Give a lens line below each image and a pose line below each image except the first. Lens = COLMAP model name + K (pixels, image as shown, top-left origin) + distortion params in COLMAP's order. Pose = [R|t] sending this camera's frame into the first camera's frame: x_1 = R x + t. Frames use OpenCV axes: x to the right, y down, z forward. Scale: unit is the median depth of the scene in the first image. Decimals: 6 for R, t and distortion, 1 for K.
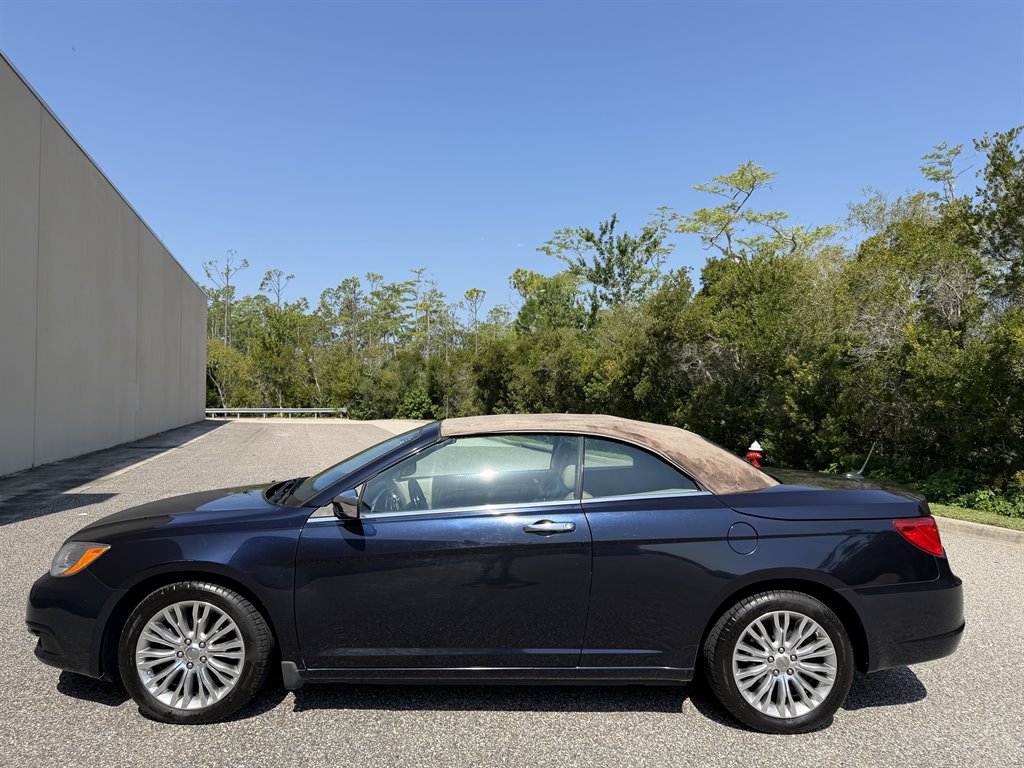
lens RADIAL K [[719.9, 0, 512.9], [0, 719.9, 386.7], [0, 0, 1]] dist [0.103253, -0.004378]
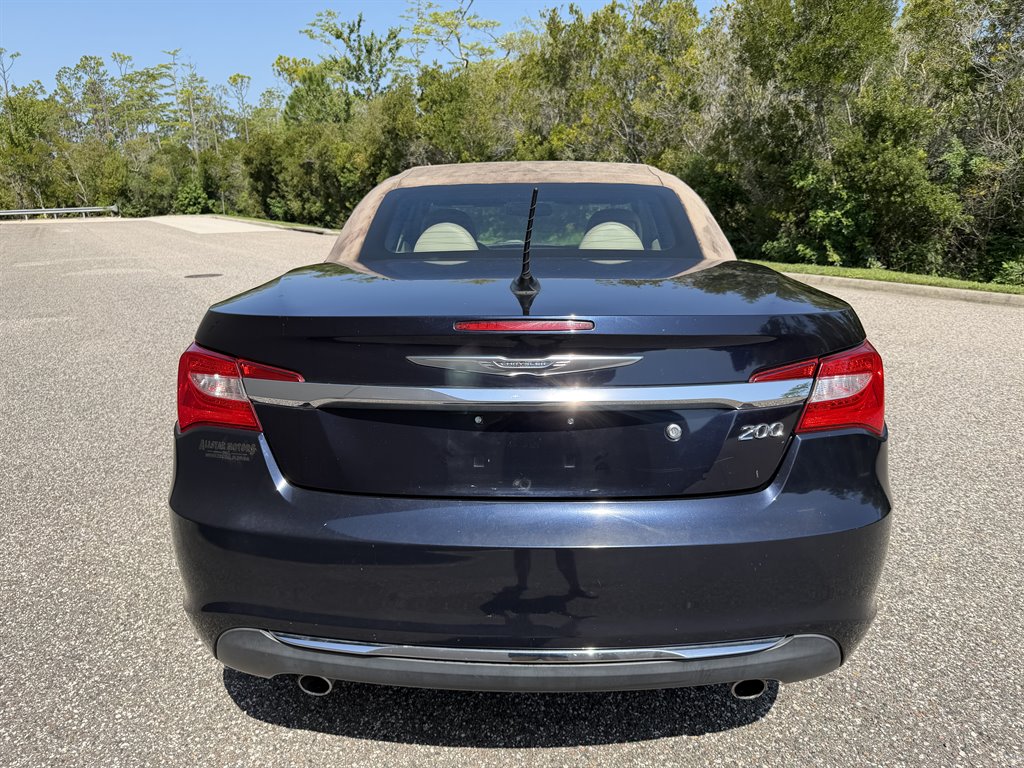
lens RADIAL K [[739.0, 0, 508.9], [0, 739.0, 385.0], [0, 0, 1]] dist [0.000517, -0.006102]
pose [[0.964917, -0.099297, 0.243054, 0.016800], [0.028929, 0.960299, 0.277470, -0.000196], [-0.260957, -0.260704, 0.929481, -0.135871]]
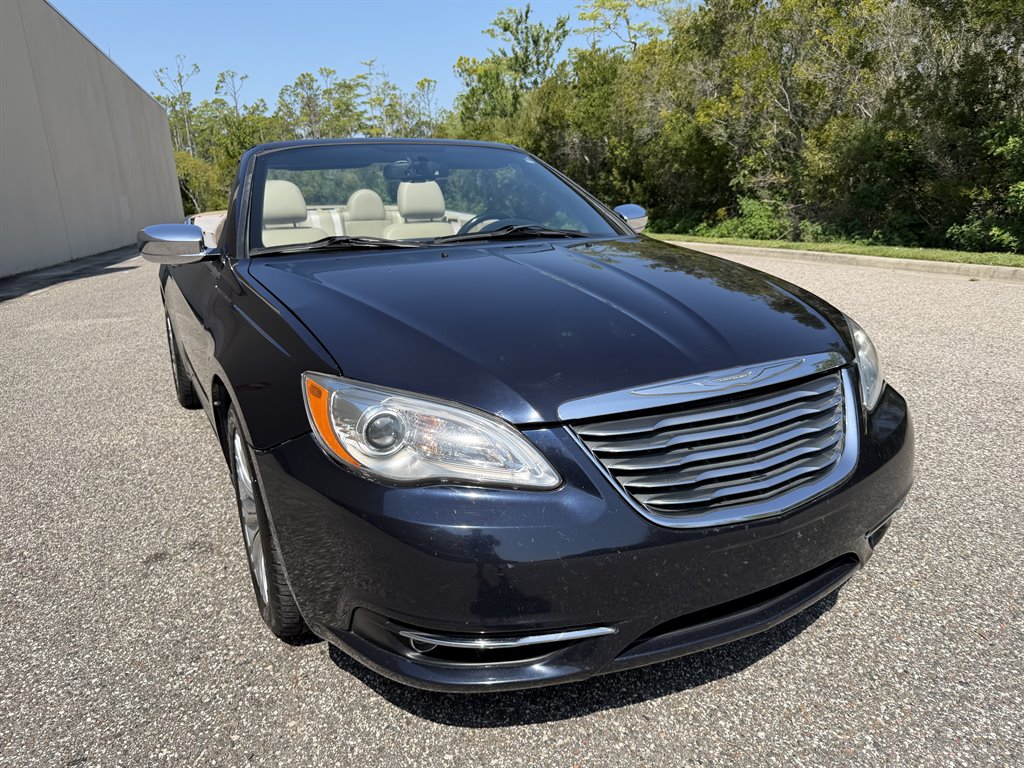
lens RADIAL K [[731.2, 0, 515.7], [0, 731.2, 398.1], [0, 0, 1]] dist [0.007531, -0.027261]
pose [[0.997382, -0.072317, 0.000196, 0.044799], [0.069203, 0.955217, 0.287700, 0.004656], [-0.020992, -0.286934, 0.957720, -0.114345]]
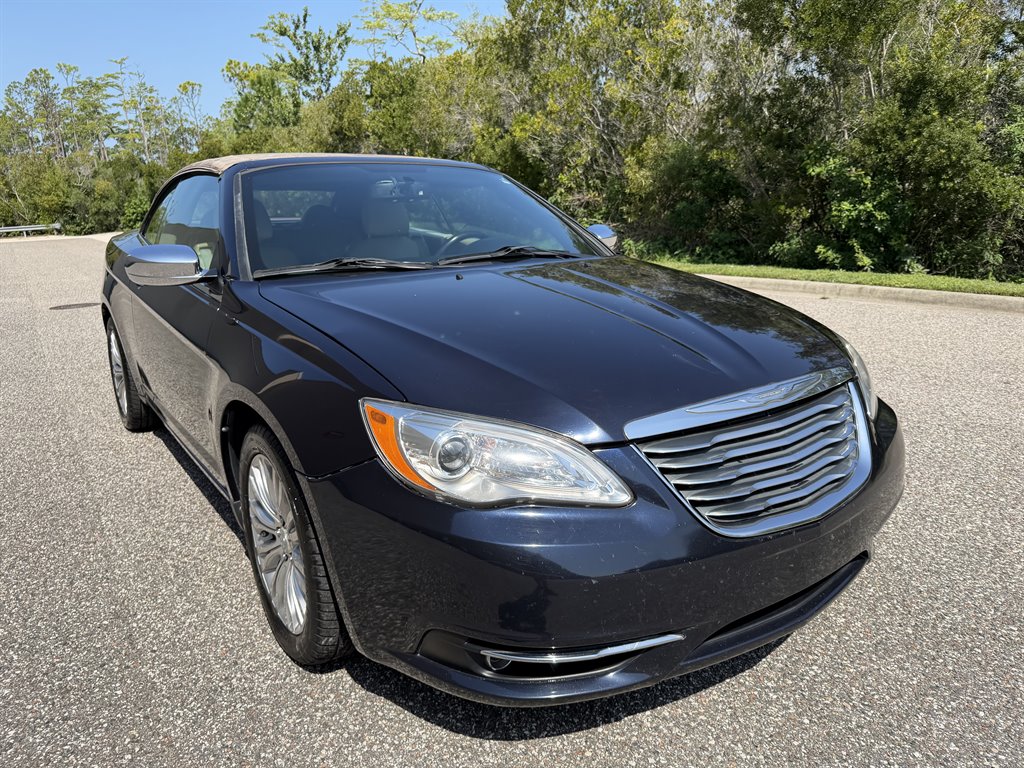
lens RADIAL K [[733.3, 0, 512.4], [0, 733.3, 390.6], [0, 0, 1]] dist [0.007982, -0.016484]
pose [[0.952285, -0.131213, 0.275566, 0.034484], [0.051880, 0.959322, 0.277506, 0.003902], [-0.300769, -0.249968, 0.920355, -0.091450]]
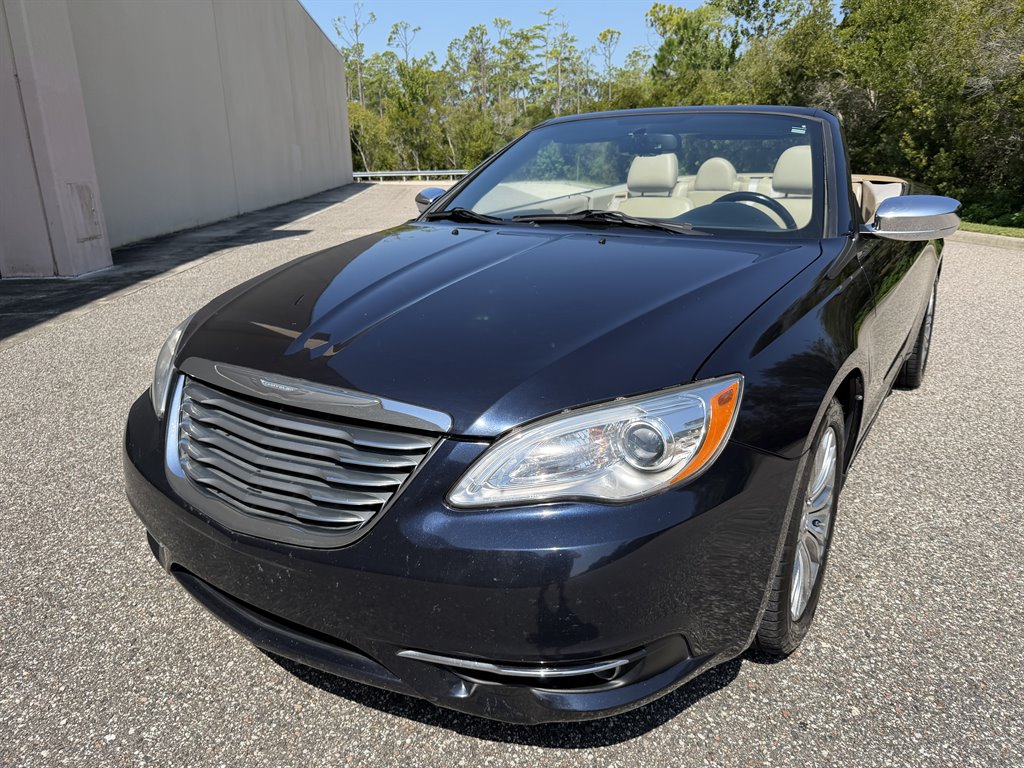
lens RADIAL K [[733.3, 0, 512.4], [0, 733.3, 390.6], [0, 0, 1]] dist [0.007982, -0.016484]
pose [[0.983182, 0.025729, -0.180810, 0.008279], [0.032786, 0.949077, 0.313333, 0.004289], [0.179664, -0.313991, 0.932272, -0.045229]]
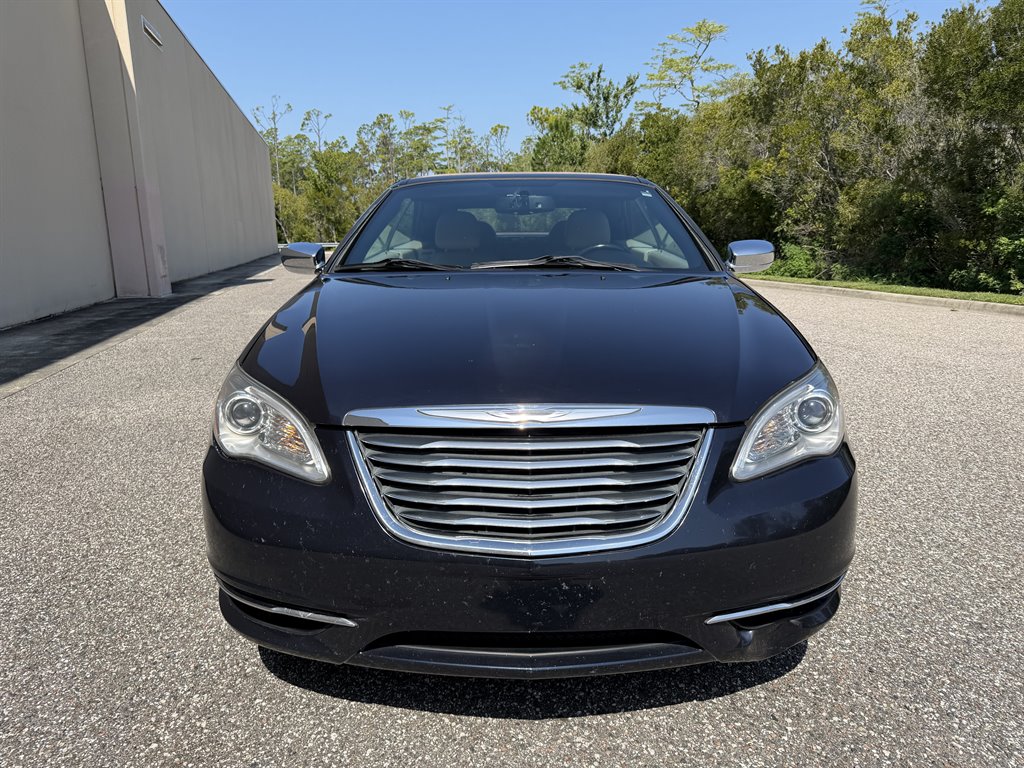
lens RADIAL K [[724.8, 0, 511.6], [0, 724.8, 386.2], [0, 0, 1]] dist [0.064866, -0.099882]
pose [[0.997551, -0.019810, -0.067082, 0.035359], [0.034337, 0.974236, 0.222902, 0.003277], [0.060938, -0.224660, 0.972530, -0.166486]]
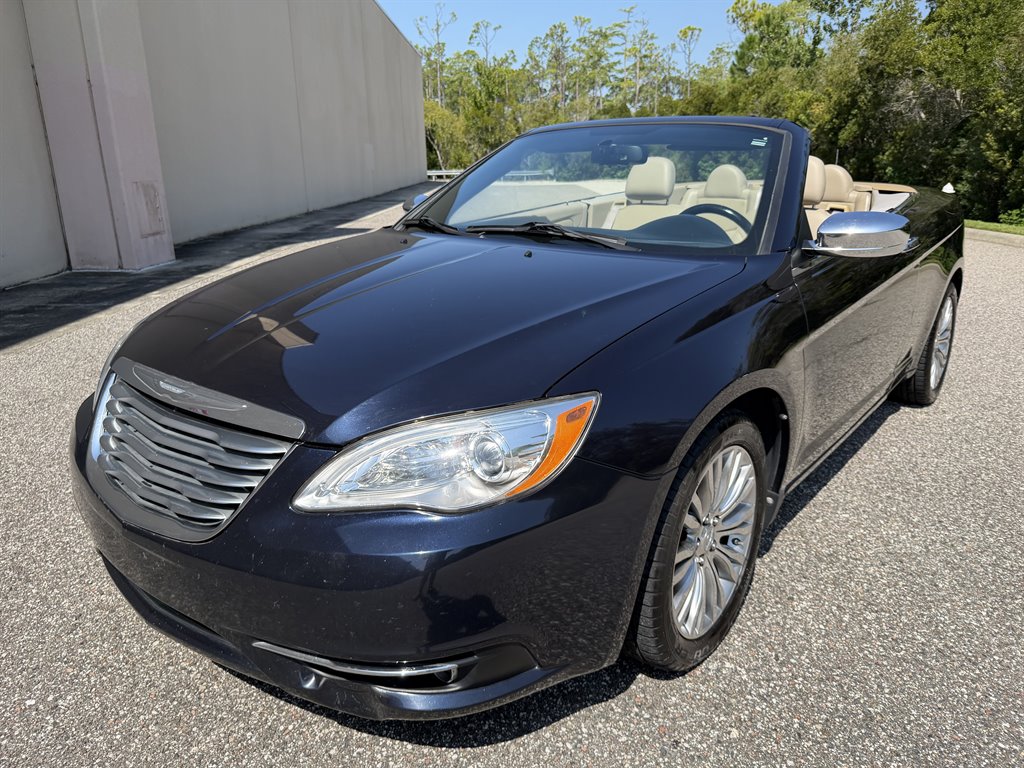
lens RADIAL K [[733.3, 0, 512.4], [0, 733.3, 390.6], [0, 0, 1]] dist [0.007982, -0.016484]
pose [[0.959691, 0.060178, -0.274538, 0.015661], [0.029906, 0.949398, 0.312648, 0.003739], [0.279460, -0.308256, 0.909329, -0.044239]]
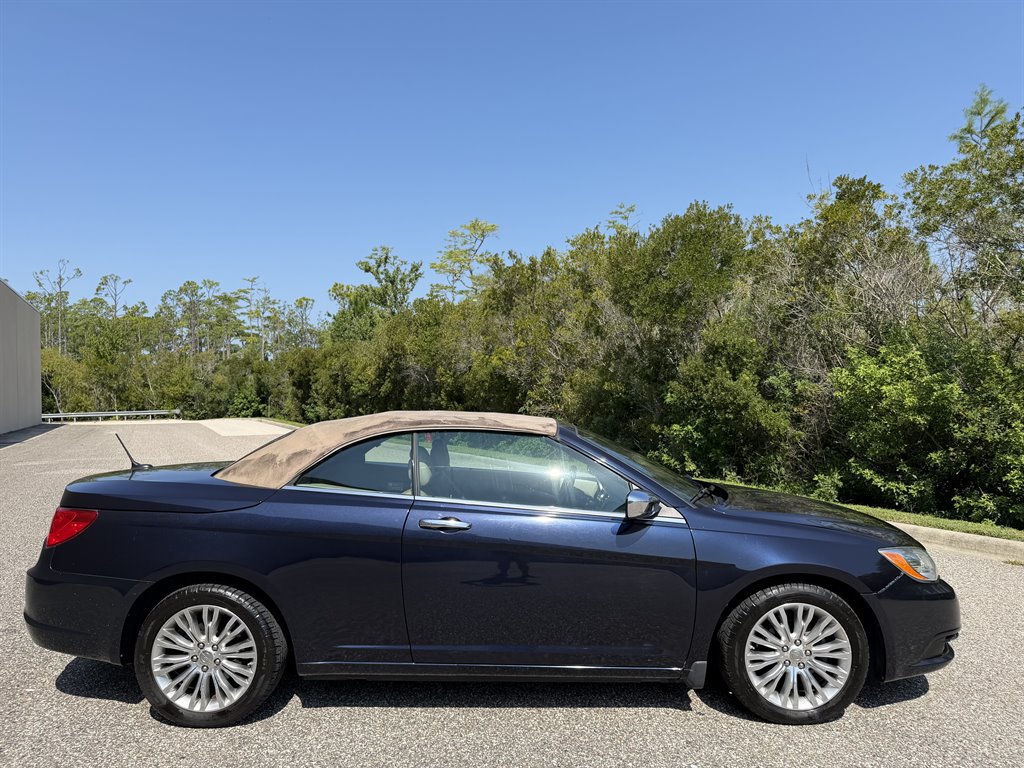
lens RADIAL K [[724.8, 0, 511.6], [0, 724.8, 386.2], [0, 0, 1]] dist [0.064866, -0.099882]
pose [[0.984282, -0.027269, 0.174484, 0.068913], [0.026056, 0.999618, 0.009234, -0.002789], [-0.174669, -0.004543, 0.984617, -0.169028]]
